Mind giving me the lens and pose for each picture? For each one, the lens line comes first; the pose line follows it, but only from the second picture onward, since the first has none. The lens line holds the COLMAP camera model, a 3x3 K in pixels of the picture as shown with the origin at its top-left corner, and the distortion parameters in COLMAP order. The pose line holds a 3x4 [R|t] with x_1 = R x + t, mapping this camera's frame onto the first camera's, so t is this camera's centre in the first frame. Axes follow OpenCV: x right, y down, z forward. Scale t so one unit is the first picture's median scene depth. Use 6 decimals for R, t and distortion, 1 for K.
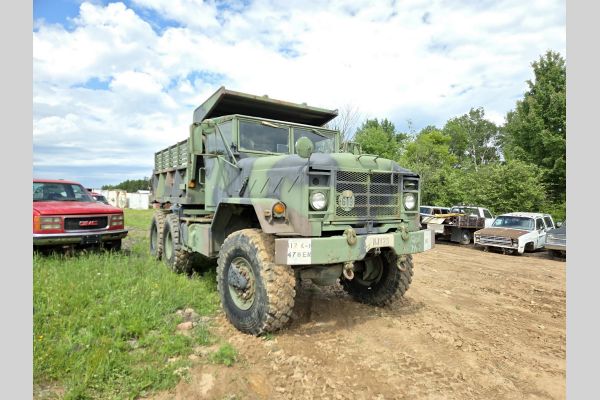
lens RADIAL K [[402.3, 0, 309.4], [0, 402.3, 198.0], [0, 0, 1]] dist [0.029334, -0.001899]
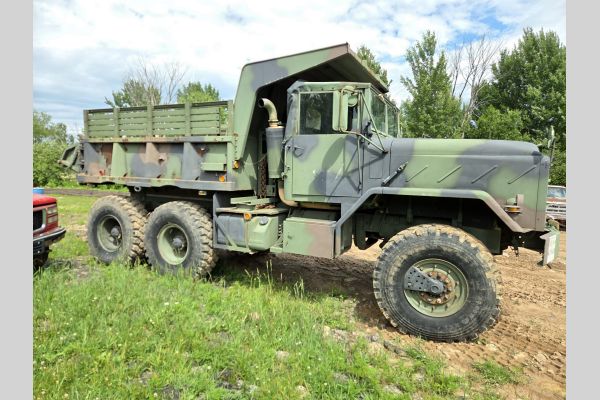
lens RADIAL K [[391.6, 0, 300.0], [0, 391.6, 184.8], [0, 0, 1]] dist [0.002765, -0.000172]
pose [[0.836175, -0.025352, 0.547877, -0.807924], [-0.007221, 0.998336, 0.057216, -0.052345], [-0.548416, -0.051799, 0.834600, 0.433914]]
